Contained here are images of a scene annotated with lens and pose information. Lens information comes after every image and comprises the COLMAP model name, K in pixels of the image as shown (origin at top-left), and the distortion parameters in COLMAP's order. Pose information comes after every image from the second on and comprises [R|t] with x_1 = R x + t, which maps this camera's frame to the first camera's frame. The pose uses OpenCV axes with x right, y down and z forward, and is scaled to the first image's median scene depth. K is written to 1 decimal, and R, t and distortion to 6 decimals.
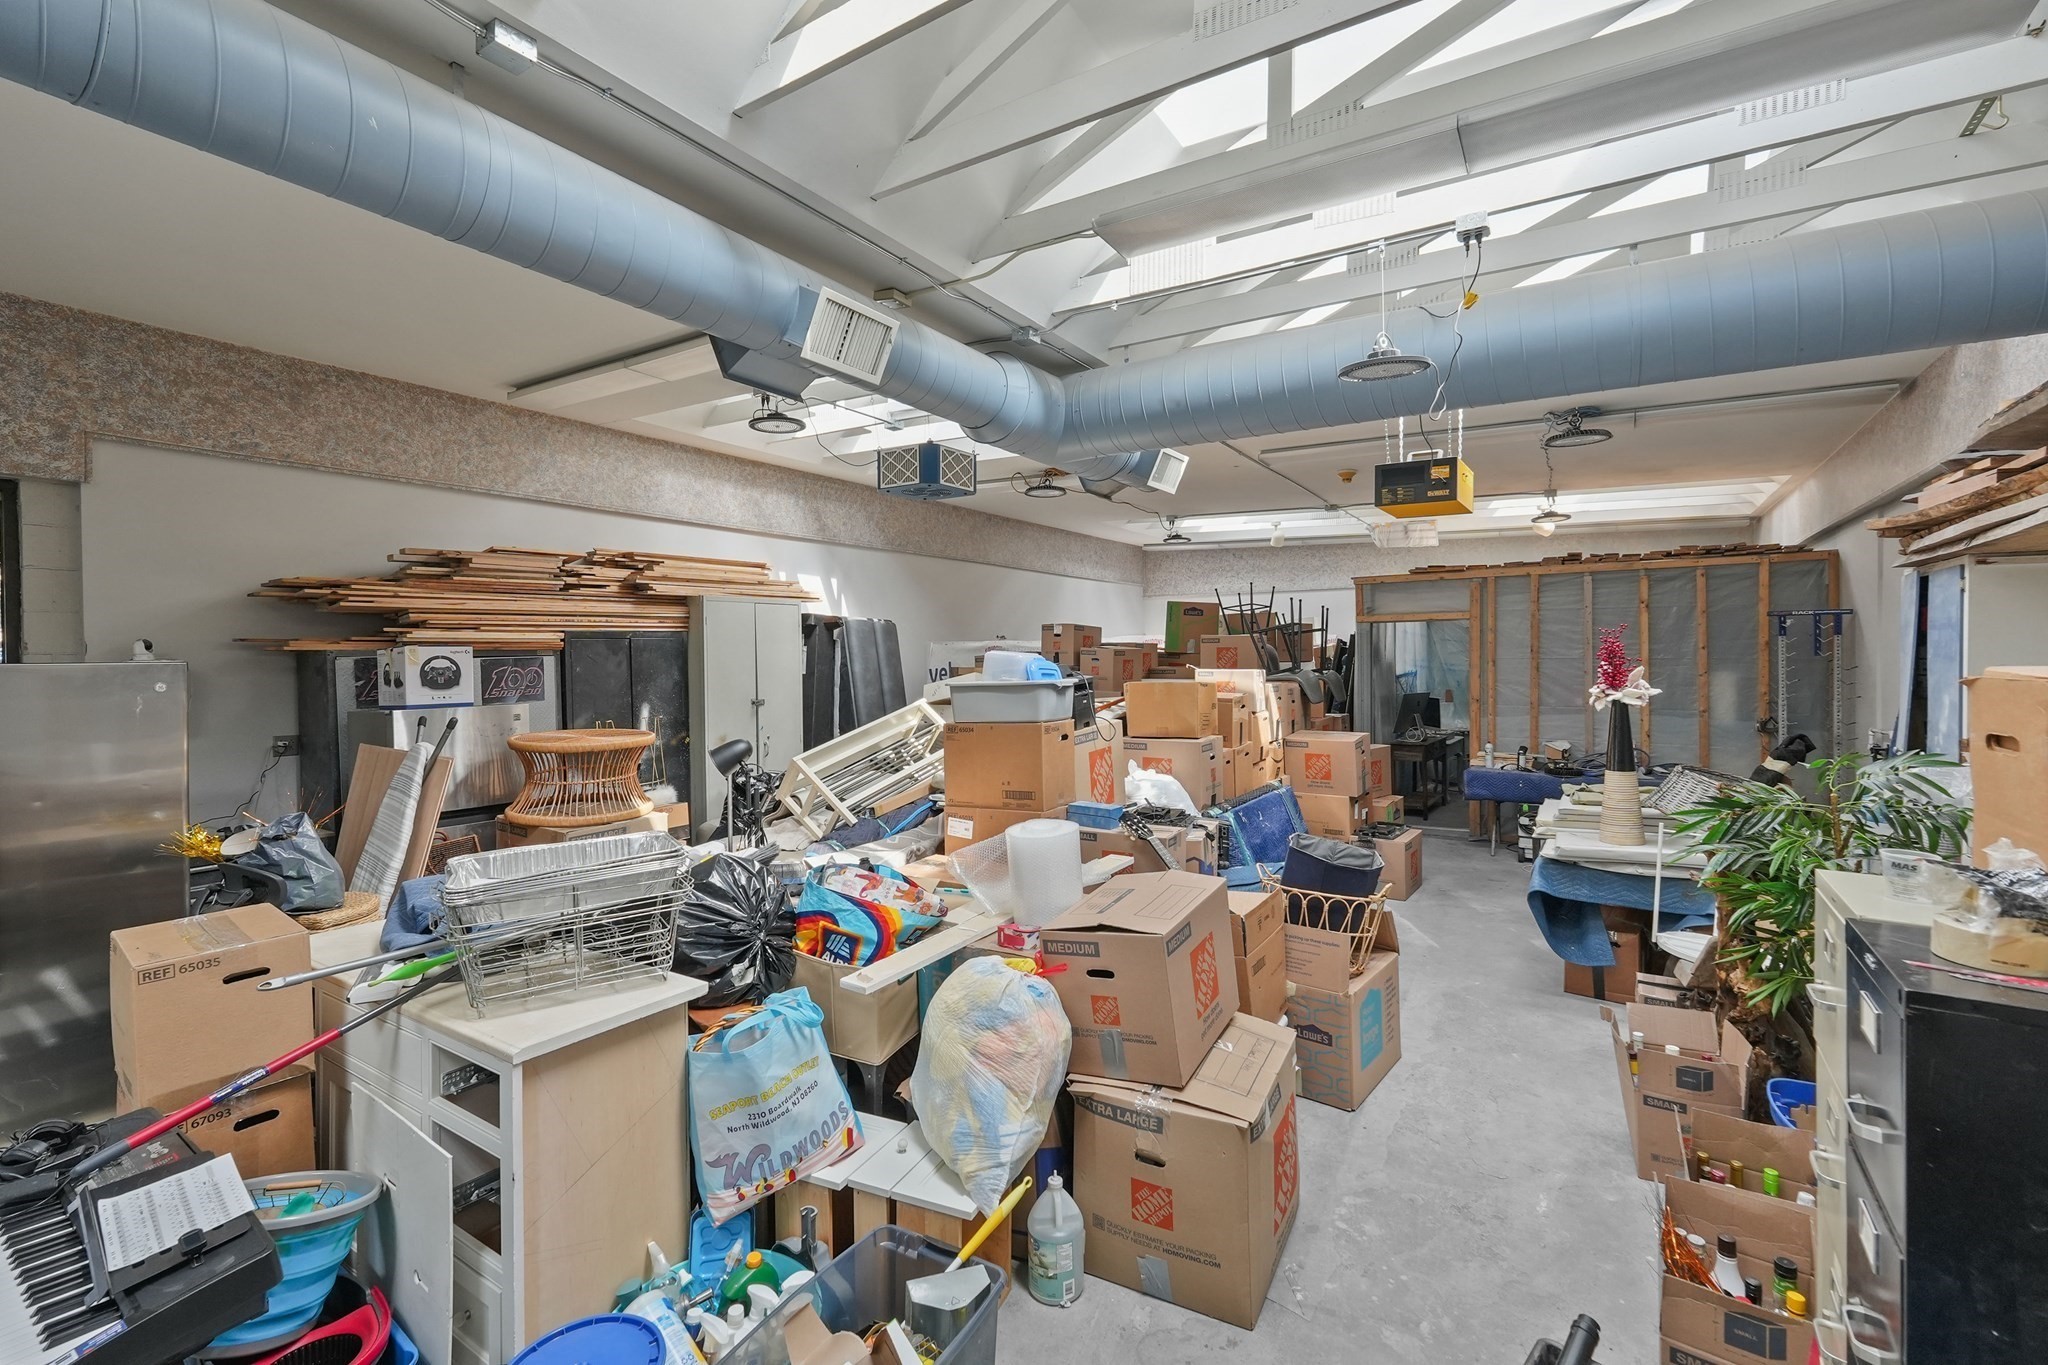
lens RADIAL K [[854.5, 0, 1024.1], [0, 854.5, 676.3], [0, 0, 1]] dist [-0.007514, 0.004735]
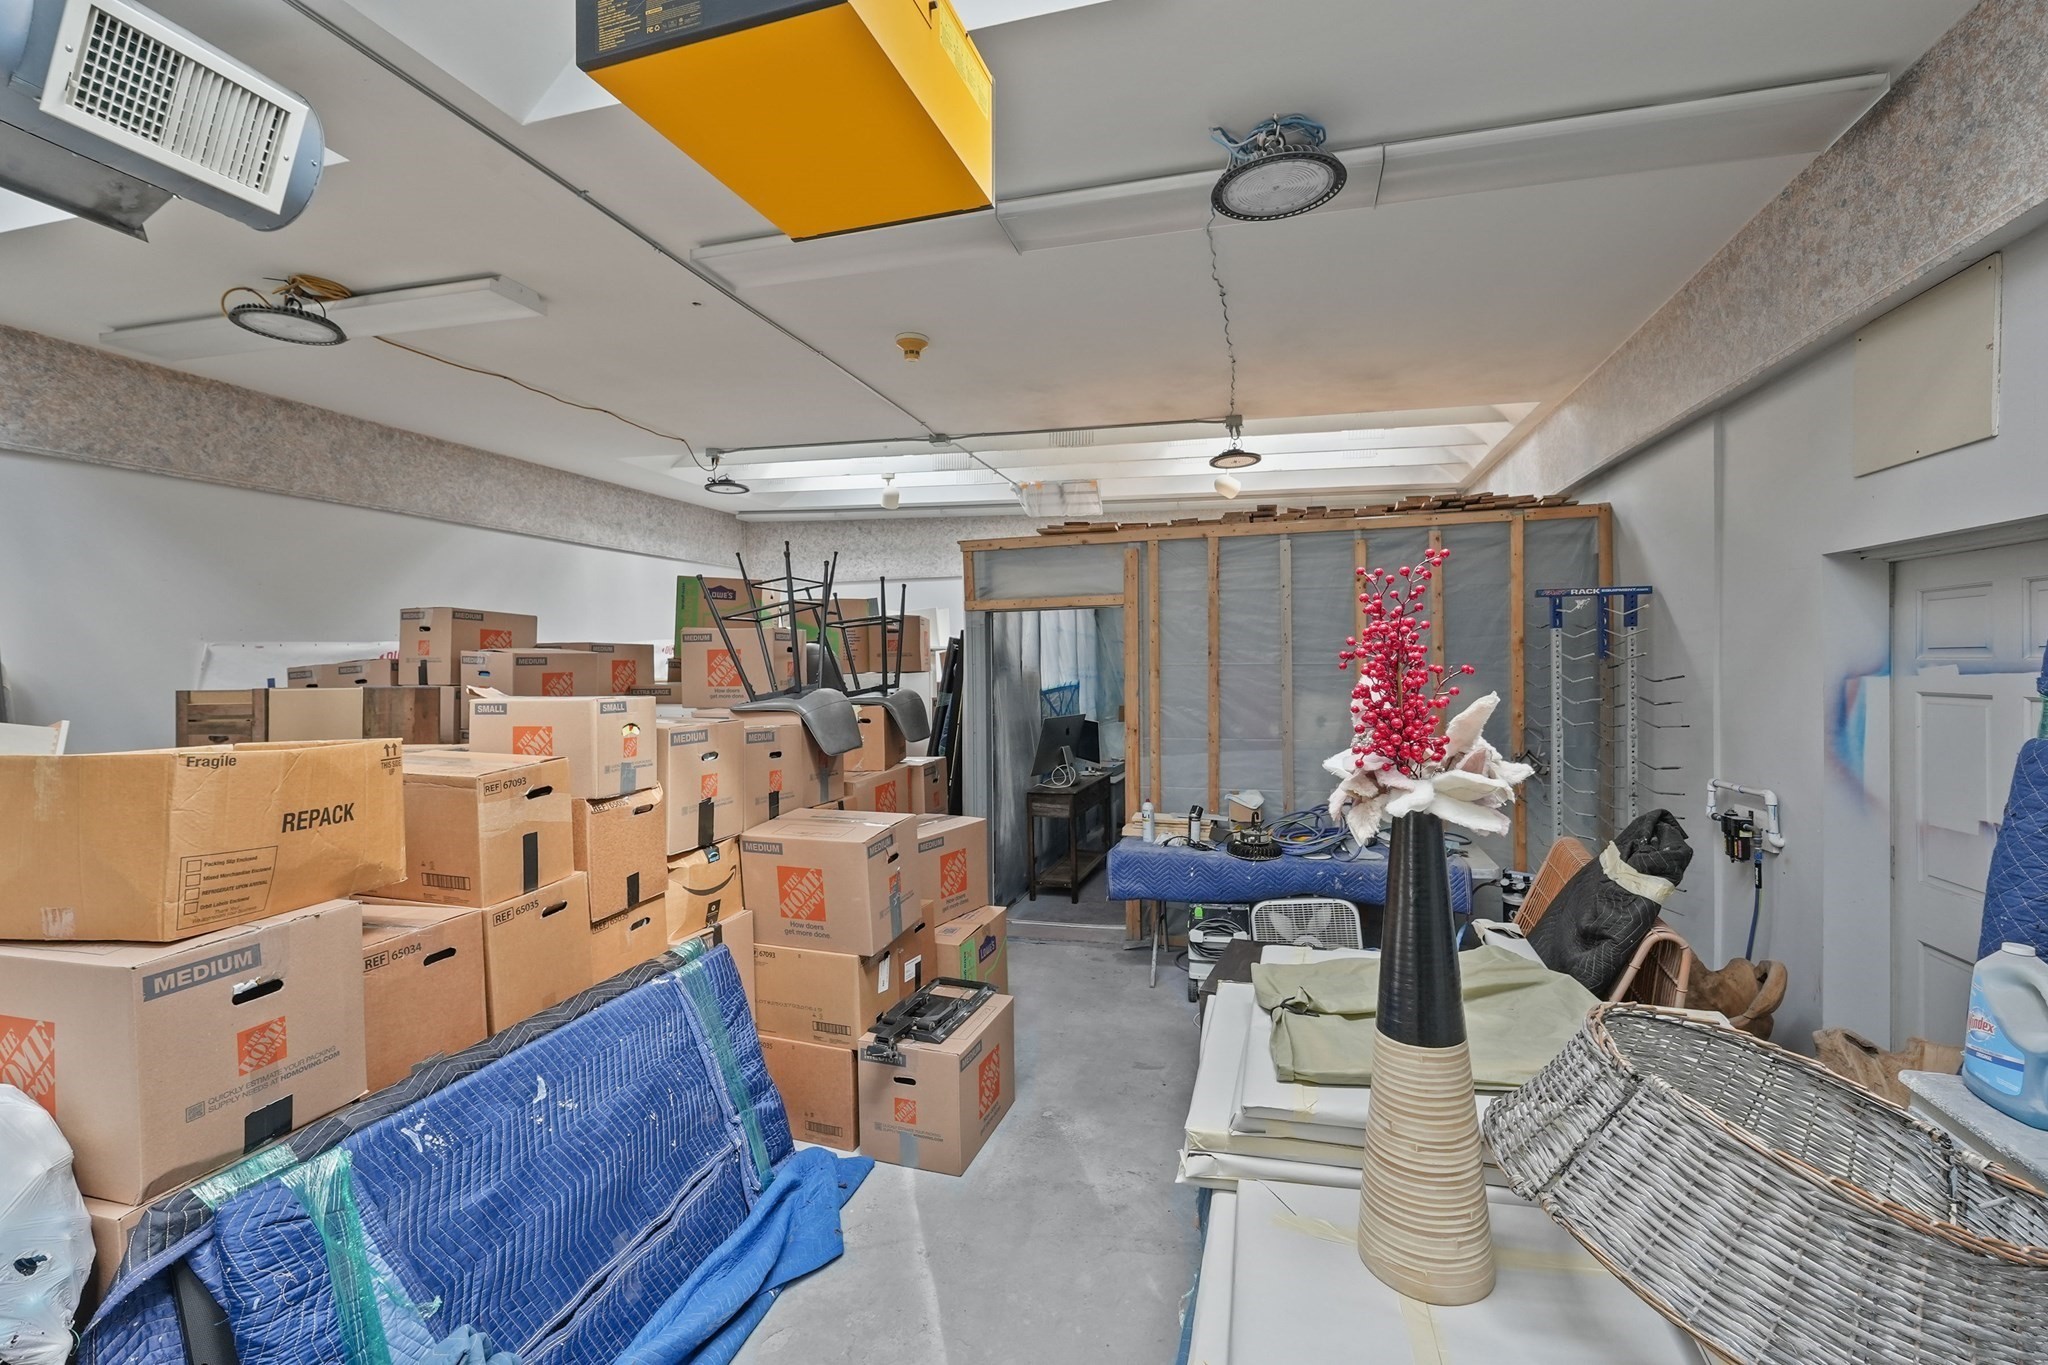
lens RADIAL K [[854.5, 0, 1024.1], [0, 854.5, 676.3], [0, 0, 1]] dist [-0.007514, 0.004735]
pose [[0.954391, -0.002912, 0.298546, 0.275345], [0.005249, 0.999962, -0.007028, -0.009322], [-0.298514, 0.008274, 0.954370, 0.435739]]
